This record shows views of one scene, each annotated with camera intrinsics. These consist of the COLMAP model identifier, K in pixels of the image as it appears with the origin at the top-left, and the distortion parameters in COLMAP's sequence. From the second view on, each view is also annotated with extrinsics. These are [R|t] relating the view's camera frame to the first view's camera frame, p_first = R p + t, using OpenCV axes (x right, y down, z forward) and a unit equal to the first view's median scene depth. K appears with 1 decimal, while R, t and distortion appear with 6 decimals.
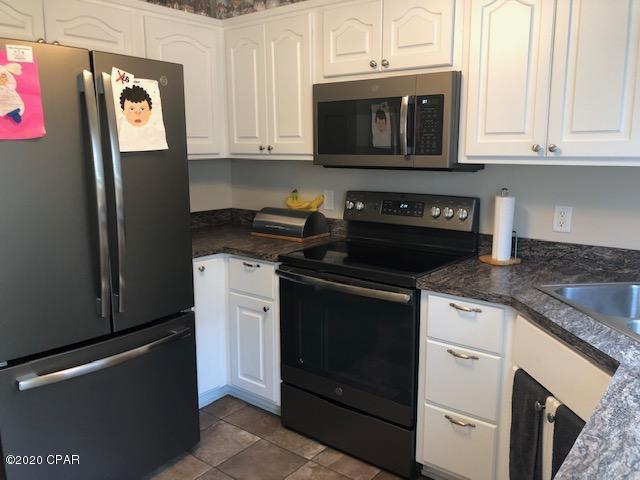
lens RADIAL K [[530.2, 0, 323.9], [0, 530.2, 237.1], [0, 0, 1]] dist [0.035170, -0.035204]
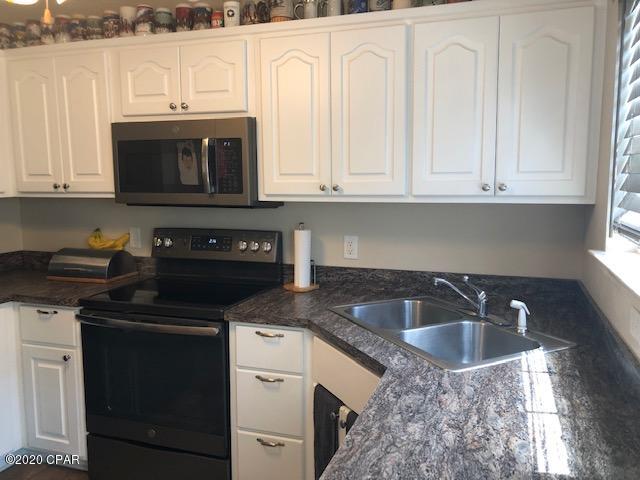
lens RADIAL K [[530.2, 0, 330.4], [0, 530.2, 237.0], [0, 0, 1]] dist [0.035170, -0.035204]
pose [[0.940814, -0.041151, 0.336417, 0.023058], [0.060201, 0.997108, -0.046389, -0.005886], [-0.333535, 0.063896, 0.940570, -0.060023]]
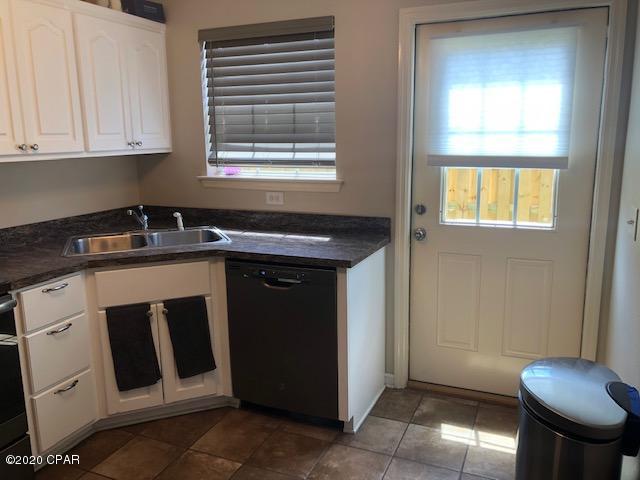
lens RADIAL K [[530.2, 0, 323.6], [0, 530.2, 243.5], [0, 0, 1]] dist [0.035170, -0.035204]
pose [[-0.267585, -0.189931, 0.944629, -0.820318], [0.177534, 0.953876, 0.242080, -0.114142], [-0.947037, 0.232481, -0.221523, 0.589824]]
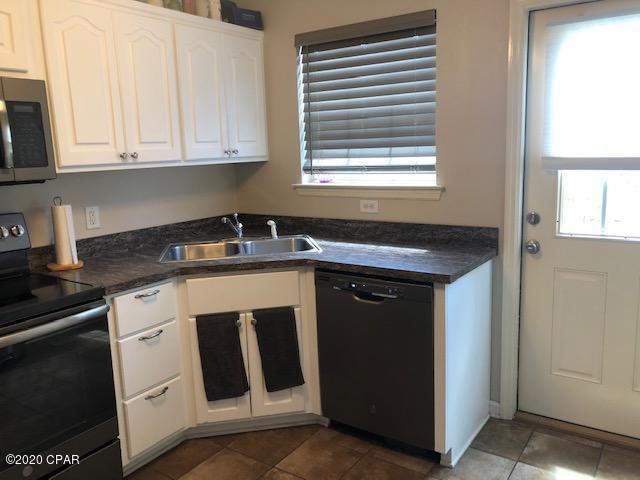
lens RADIAL K [[530.2, 0, 323.1], [0, 530.2, 241.4], [0, 0, 1]] dist [0.035170, -0.035204]
pose [[-0.075643, -0.169986, 0.982539, -0.752414], [0.202721, 0.962162, 0.182068, -0.093623], [-0.976311, 0.212954, -0.038321, 0.558268]]
